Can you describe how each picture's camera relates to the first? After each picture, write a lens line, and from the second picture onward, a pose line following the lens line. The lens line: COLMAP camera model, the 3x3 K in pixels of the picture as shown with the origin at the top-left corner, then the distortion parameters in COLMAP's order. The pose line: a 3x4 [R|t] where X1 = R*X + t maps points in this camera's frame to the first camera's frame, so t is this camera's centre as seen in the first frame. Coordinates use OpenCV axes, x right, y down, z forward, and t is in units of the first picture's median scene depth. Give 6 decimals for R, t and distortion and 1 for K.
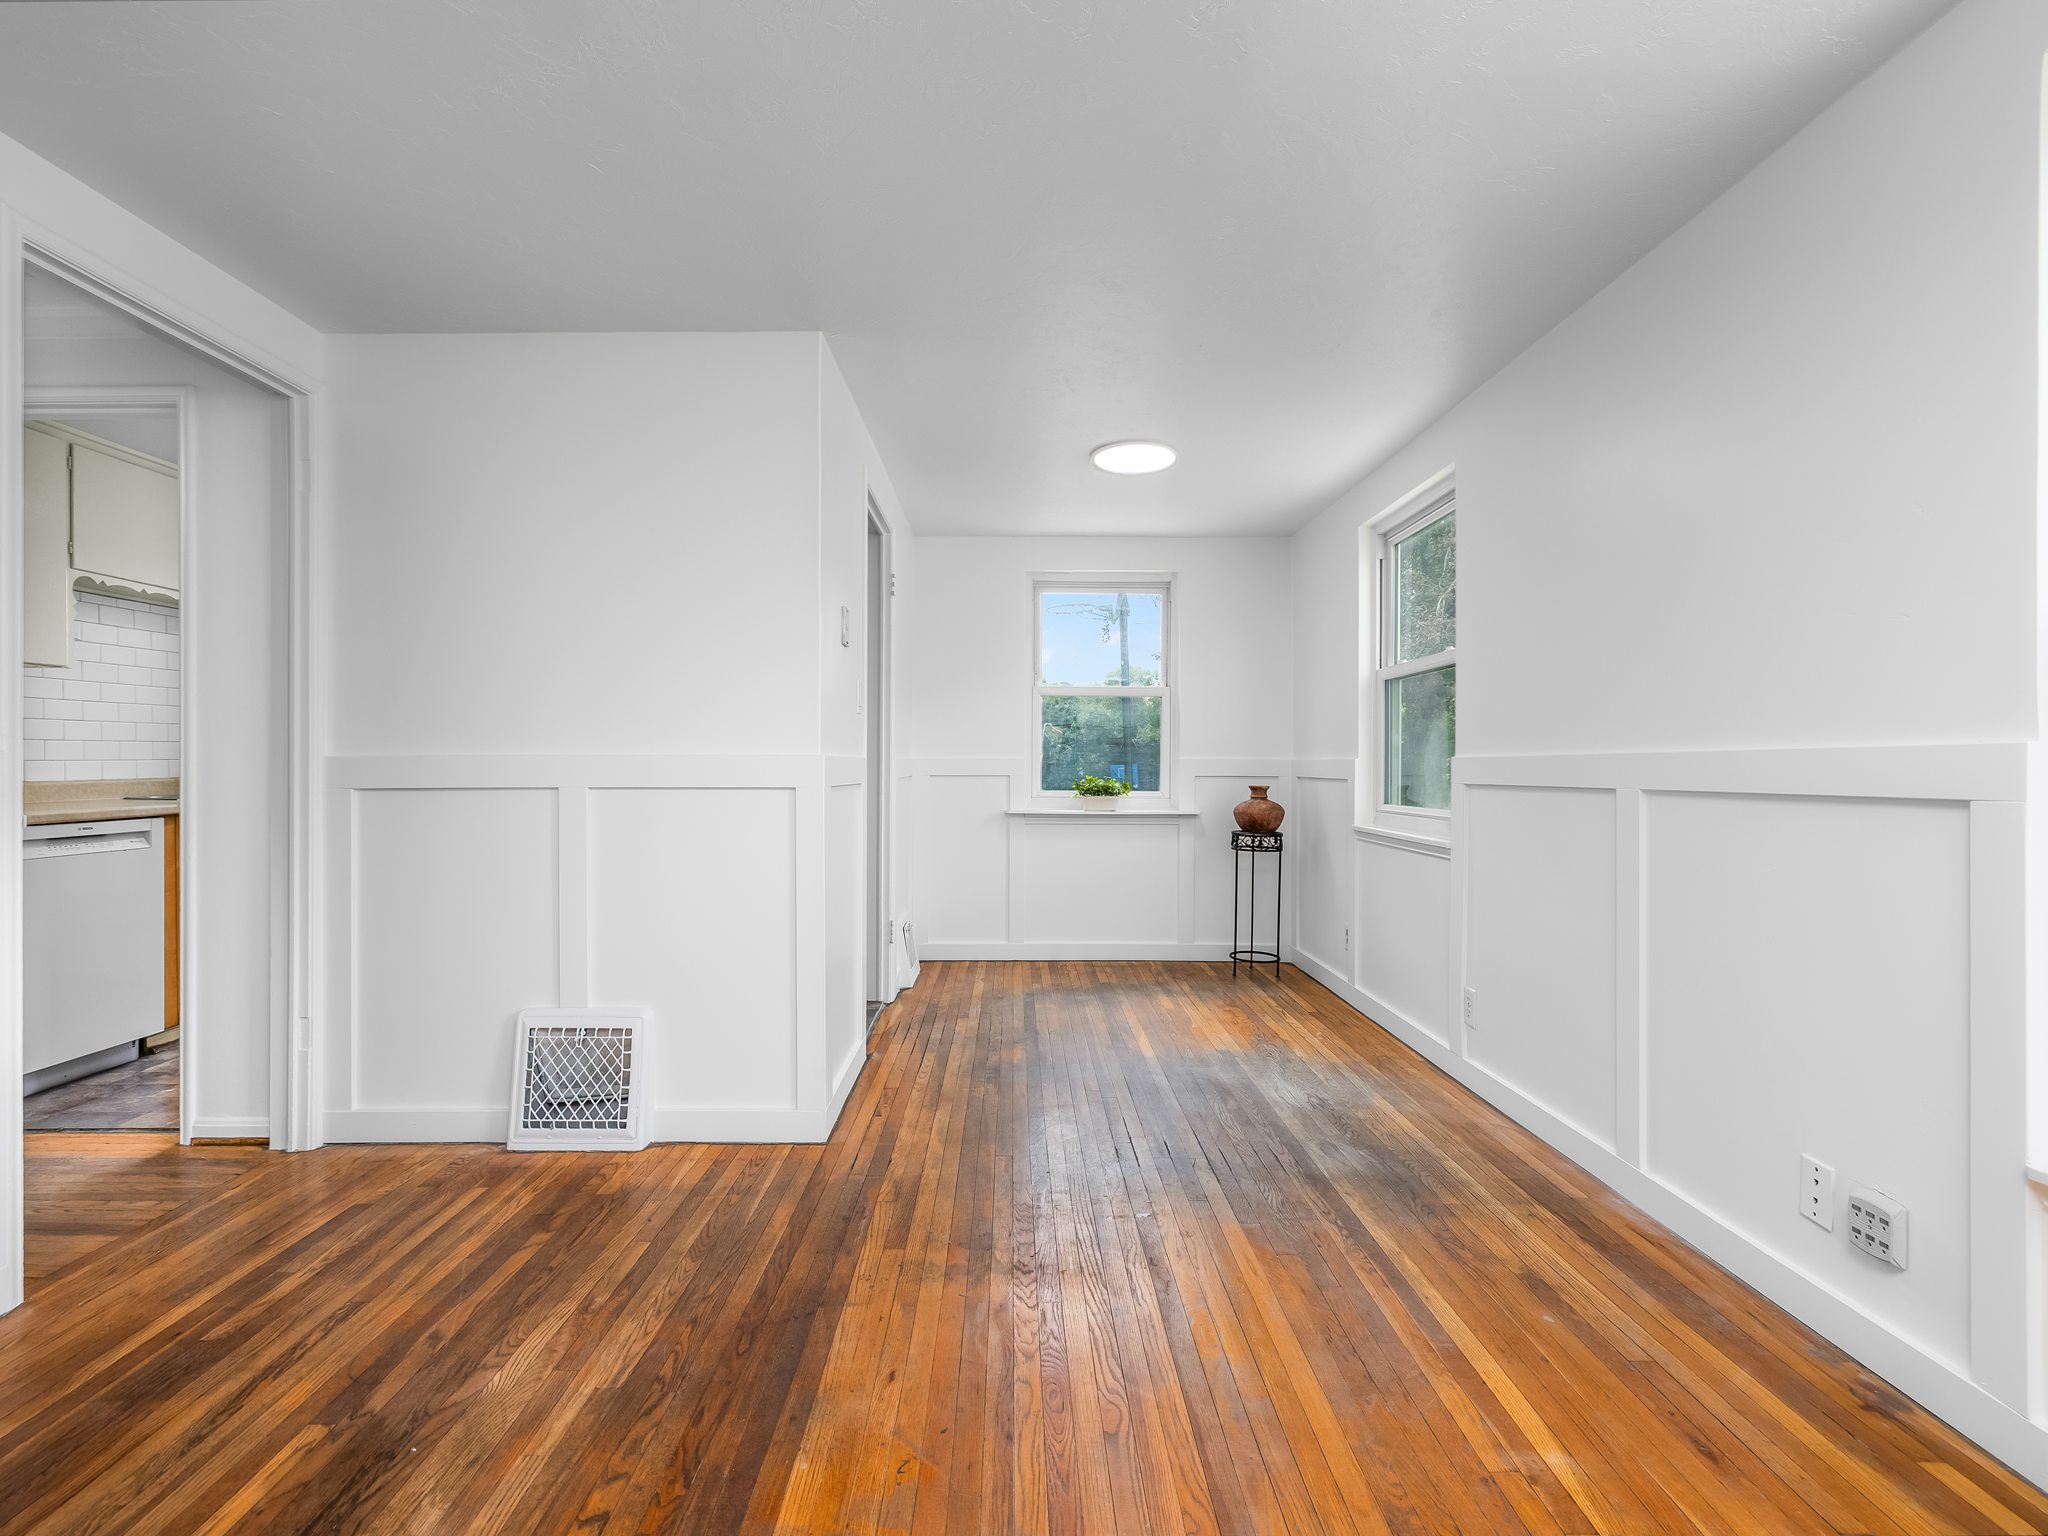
lens RADIAL K [[868.6, 0, 1009.3], [0, 868.6, 769.7], [0, 0, 1]] dist [0.000870, 0.000665]
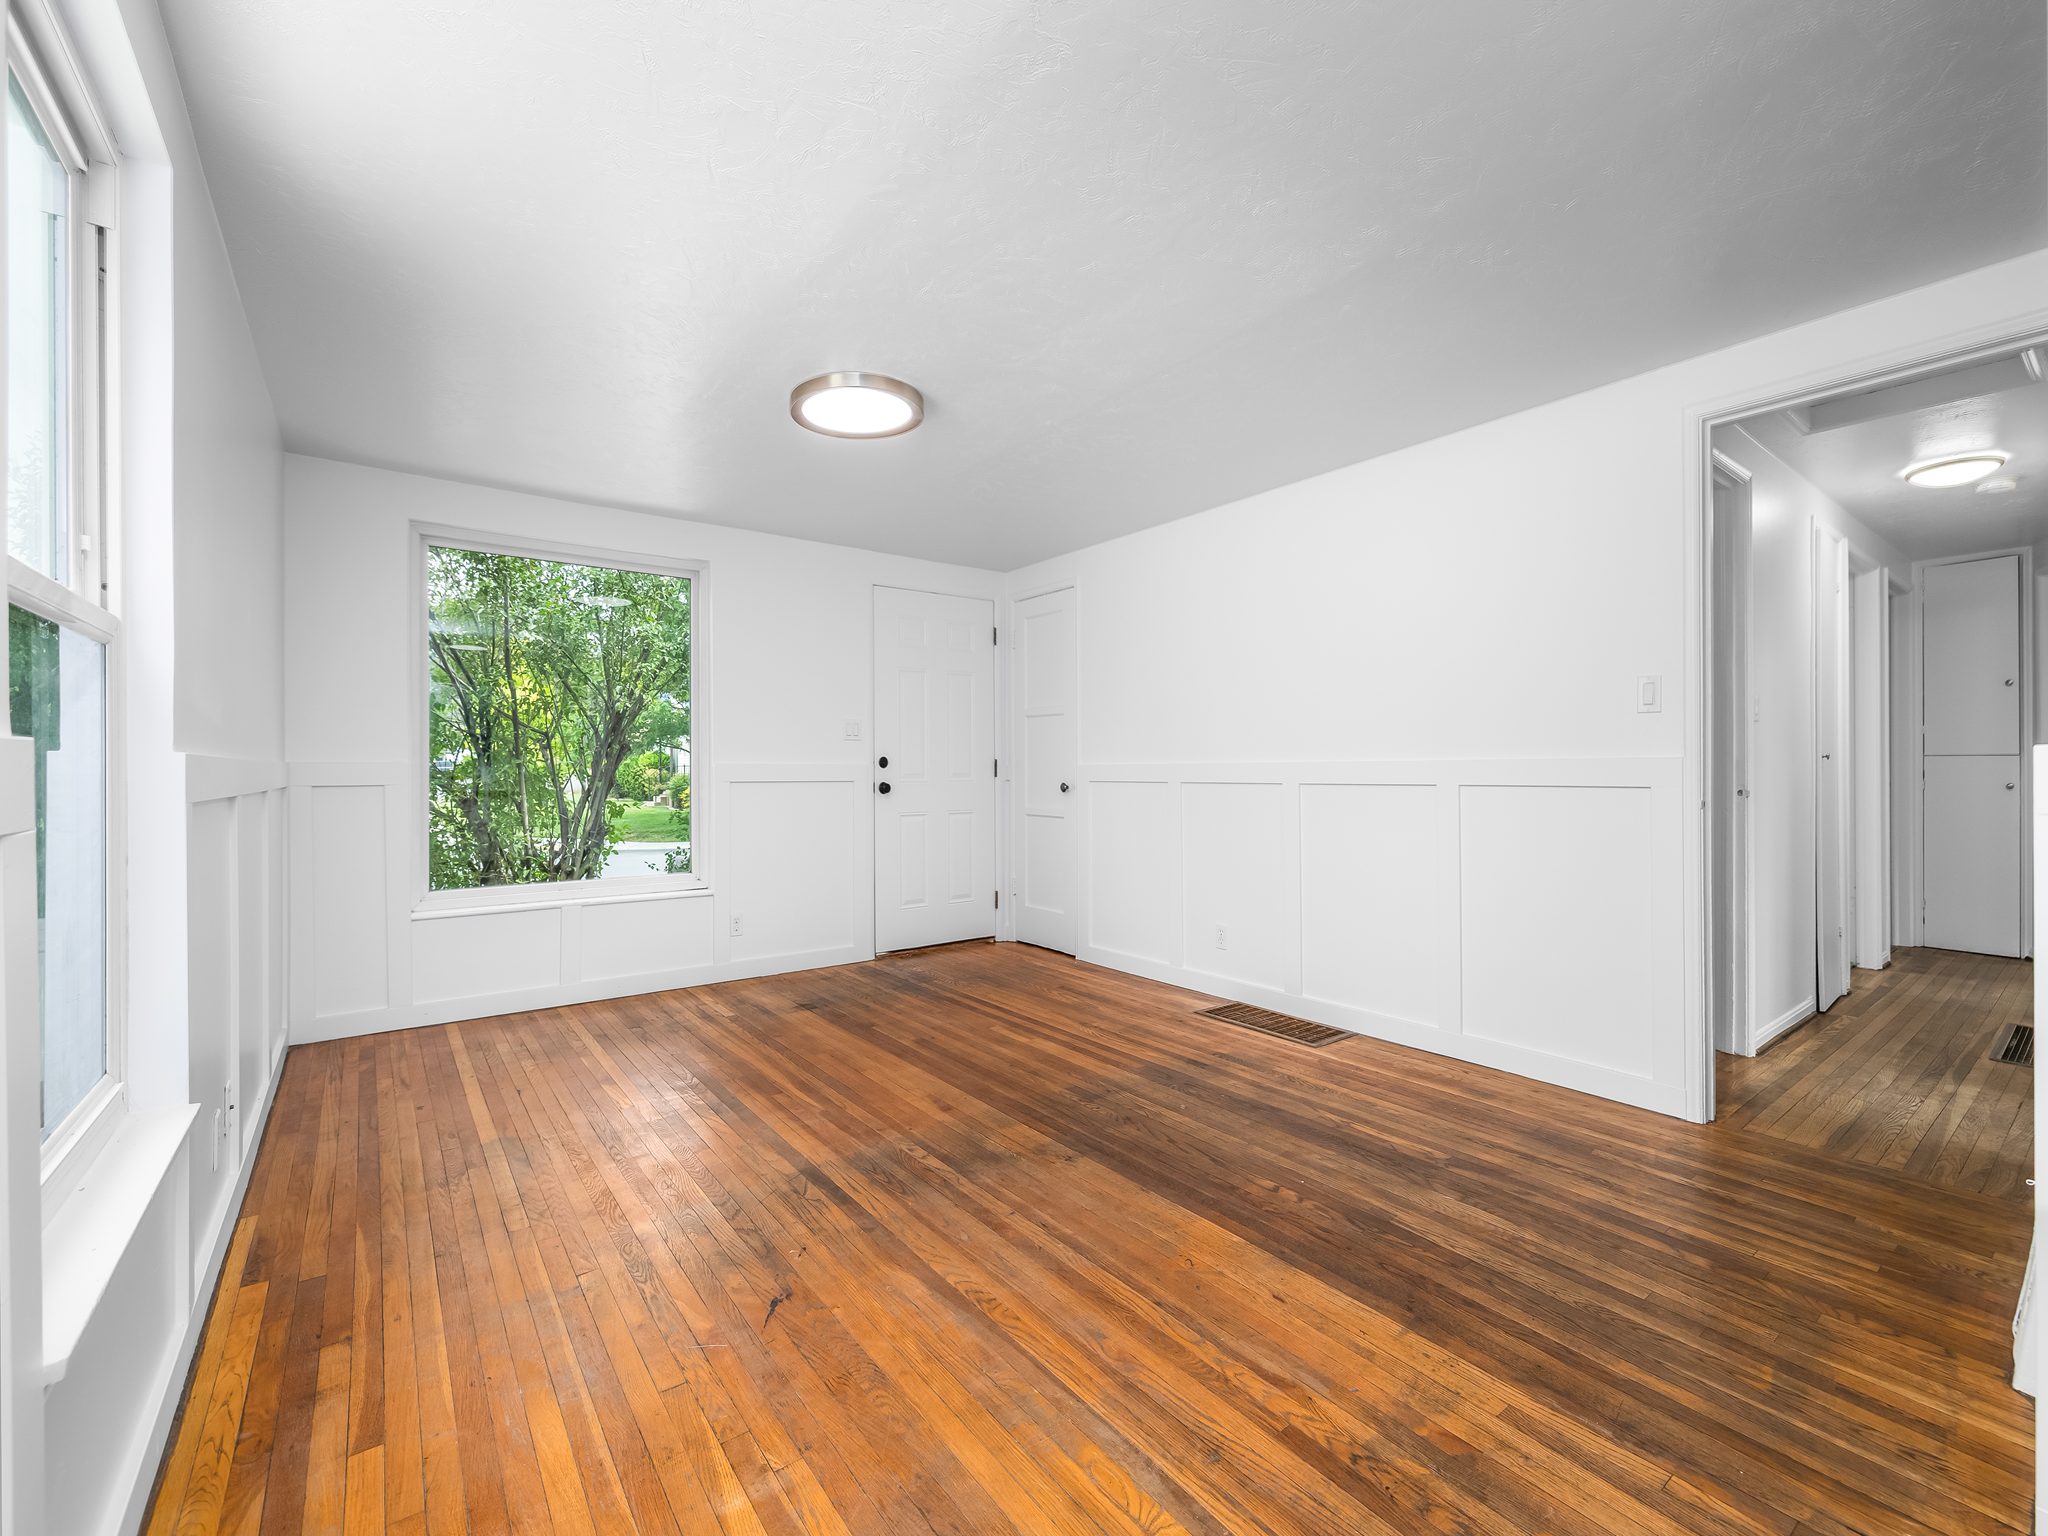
lens RADIAL K [[868.6, 0, 1009.3], [0, 868.6, 769.7], [0, 0, 1]] dist [0.000870, 0.000665]
pose [[-0.803048, 0.003642, -0.595904, 0.519441], [0.000654, 0.999986, 0.005231, -0.009040], [0.595914, 0.003811, -0.803039, 1.058929]]
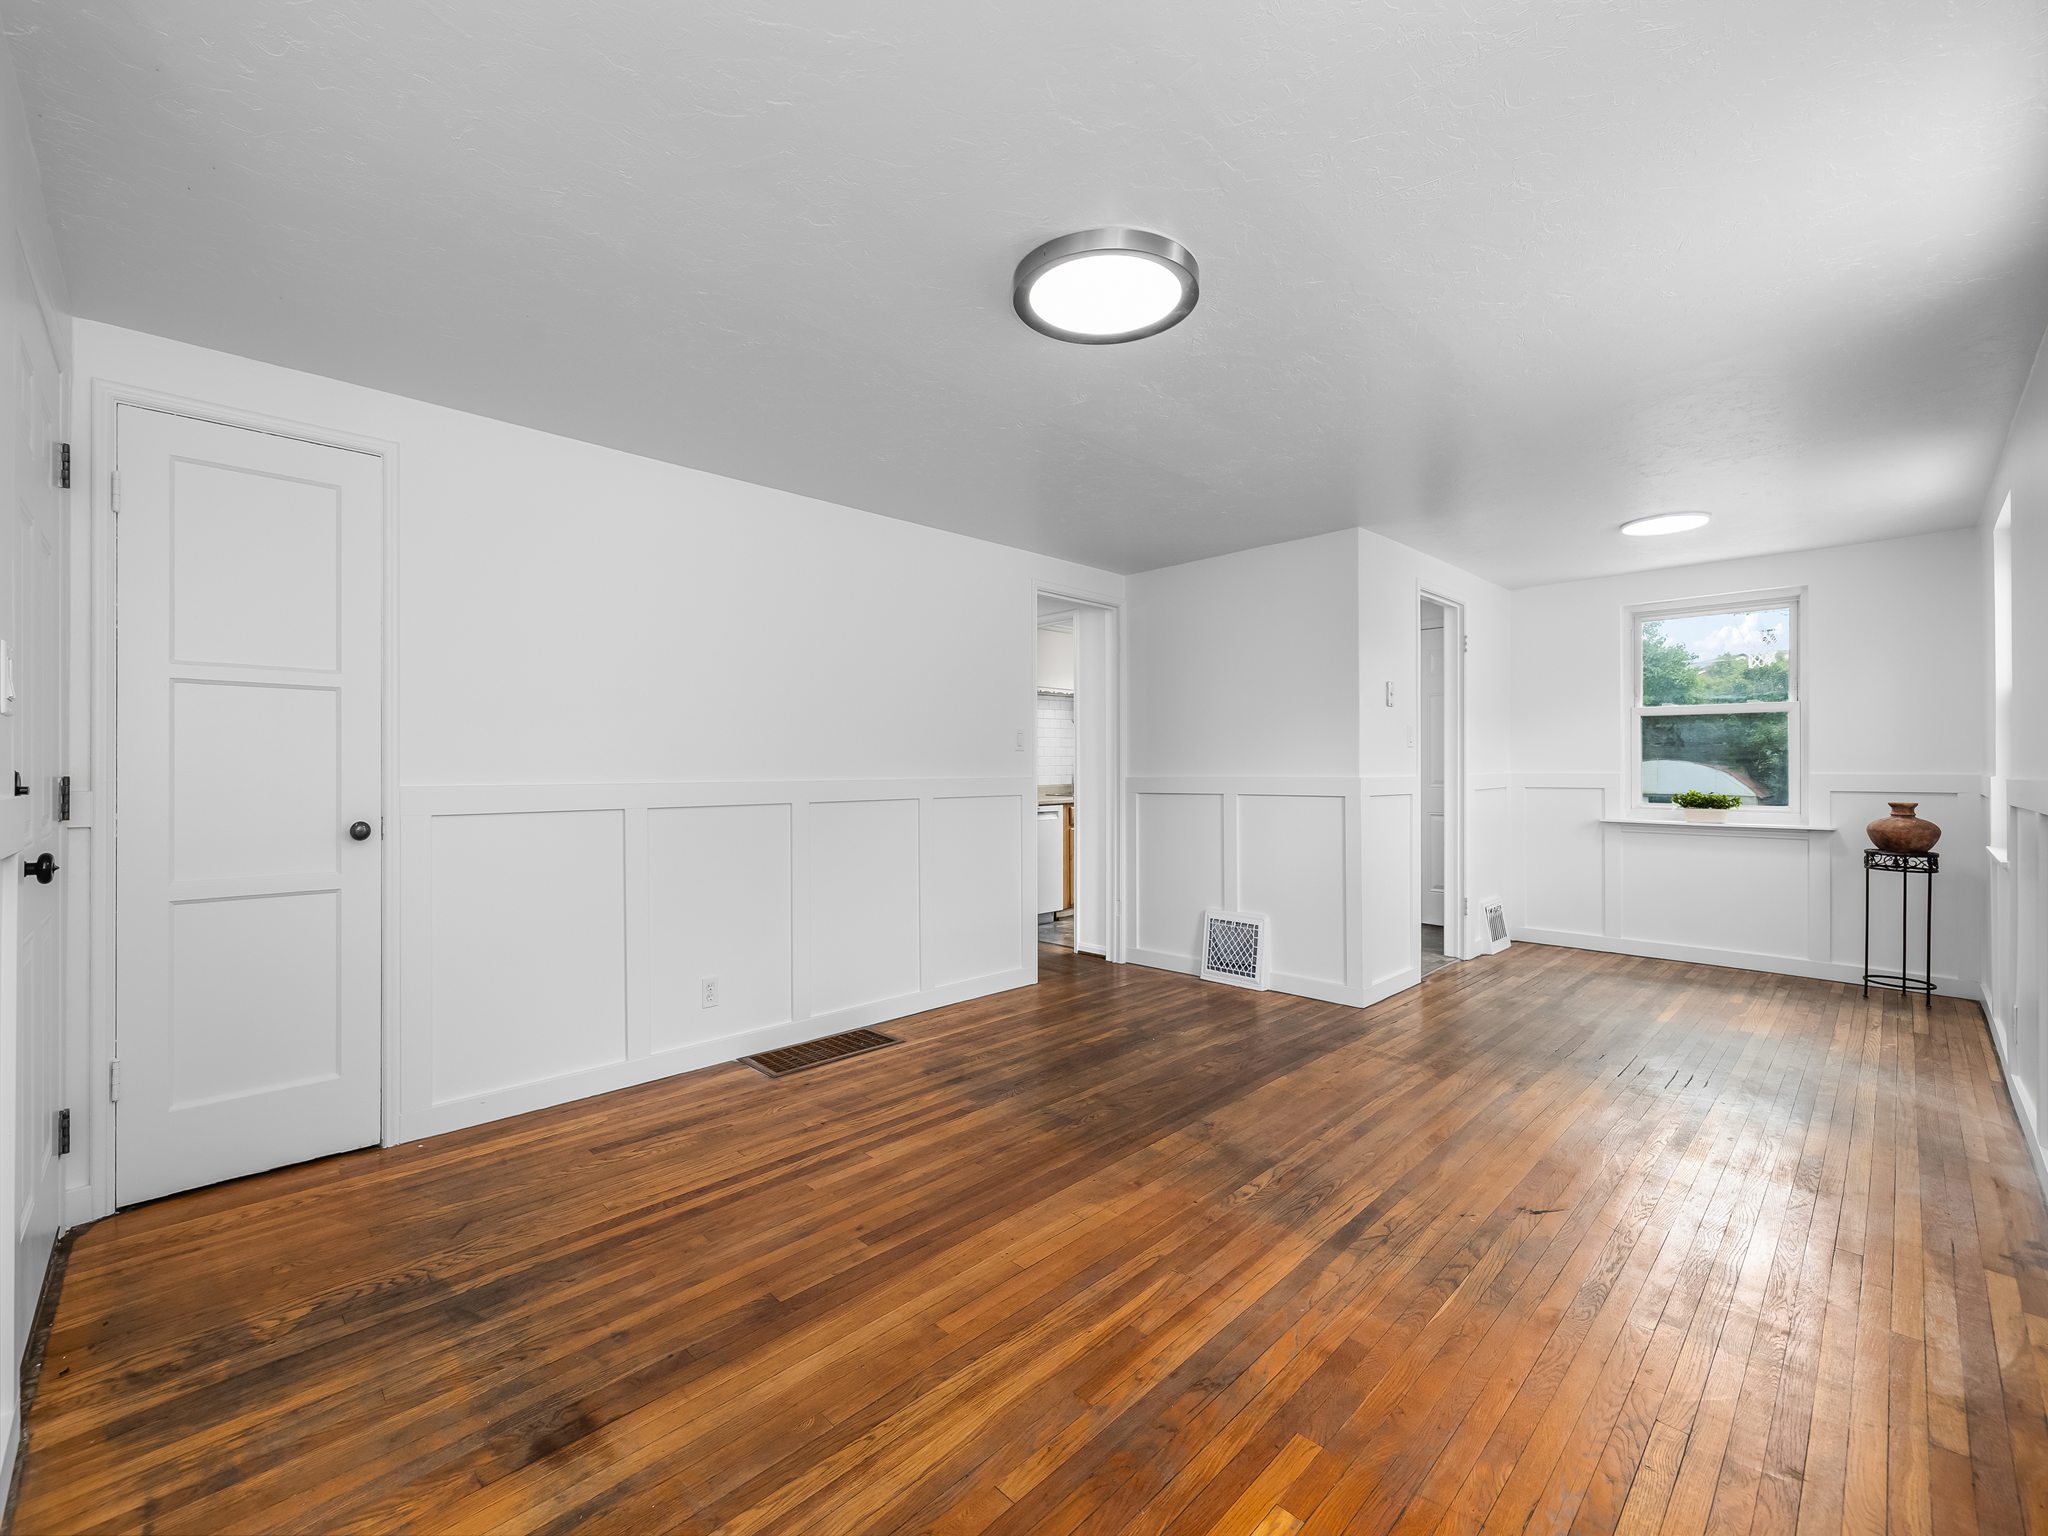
lens RADIAL K [[868.6, 0, 1009.3], [0, 868.6, 769.7], [0, 0, 1]] dist [0.000870, 0.000665]
pose [[0.699896, -0.001985, -0.714242, 0.514553], [0.000161, 0.999997, -0.002621, -0.028144], [0.714245, 0.001719, 0.699894, -0.670437]]
